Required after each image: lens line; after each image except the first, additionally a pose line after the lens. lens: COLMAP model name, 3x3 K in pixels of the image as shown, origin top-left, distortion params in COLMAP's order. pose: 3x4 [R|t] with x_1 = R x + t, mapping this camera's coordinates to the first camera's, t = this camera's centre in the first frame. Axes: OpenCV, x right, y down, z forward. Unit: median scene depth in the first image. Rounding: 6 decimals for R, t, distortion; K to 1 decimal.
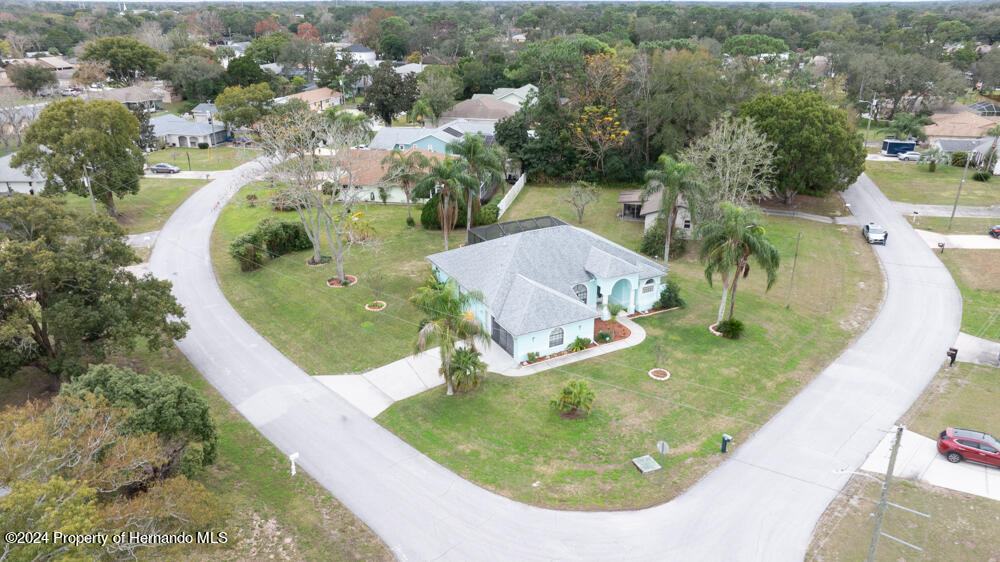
lens RADIAL K [[704.1, 0, 500.0], [0, 704.1, 281.0], [0, 0, 1]] dist [-0.005931, -0.001625]
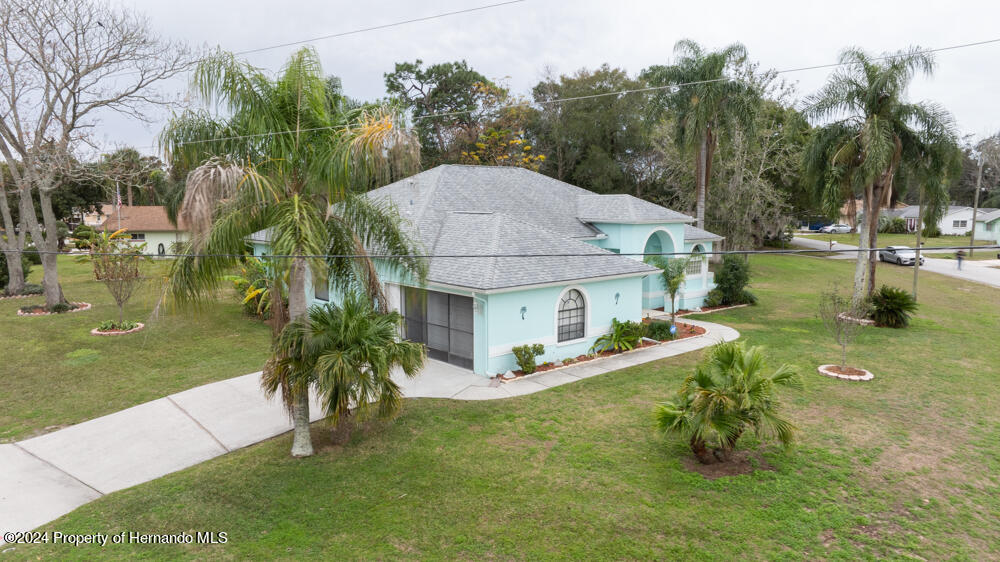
lens RADIAL K [[704.1, 0, 500.0], [0, 704.1, 281.0], [0, 0, 1]] dist [-0.005931, -0.001625]
pose [[0.974337, -0.022890, 0.223928, -0.051073], [0.081070, 0.963739, -0.254233, 0.162693], [-0.209989, 0.265862, 0.940862, 0.634972]]
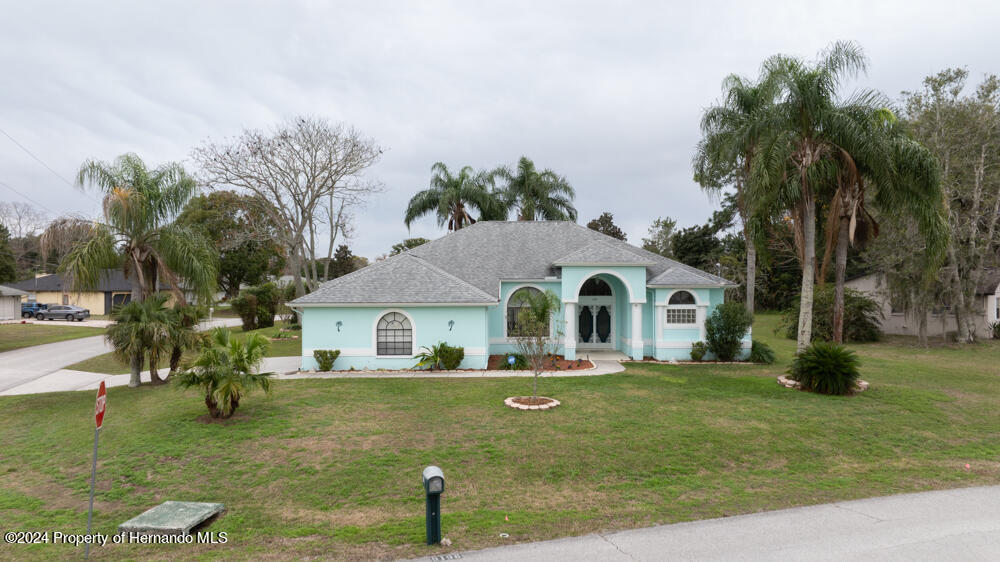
lens RADIAL K [[704.1, 0, 500.0], [0, 704.1, 281.0], [0, 0, 1]] dist [-0.005931, -0.001625]
pose [[0.871535, 0.000994, -0.490333, 0.387708], [-0.185134, 0.926647, -0.327186, 0.193363], [0.454040, 0.375931, 0.807789, 0.641819]]
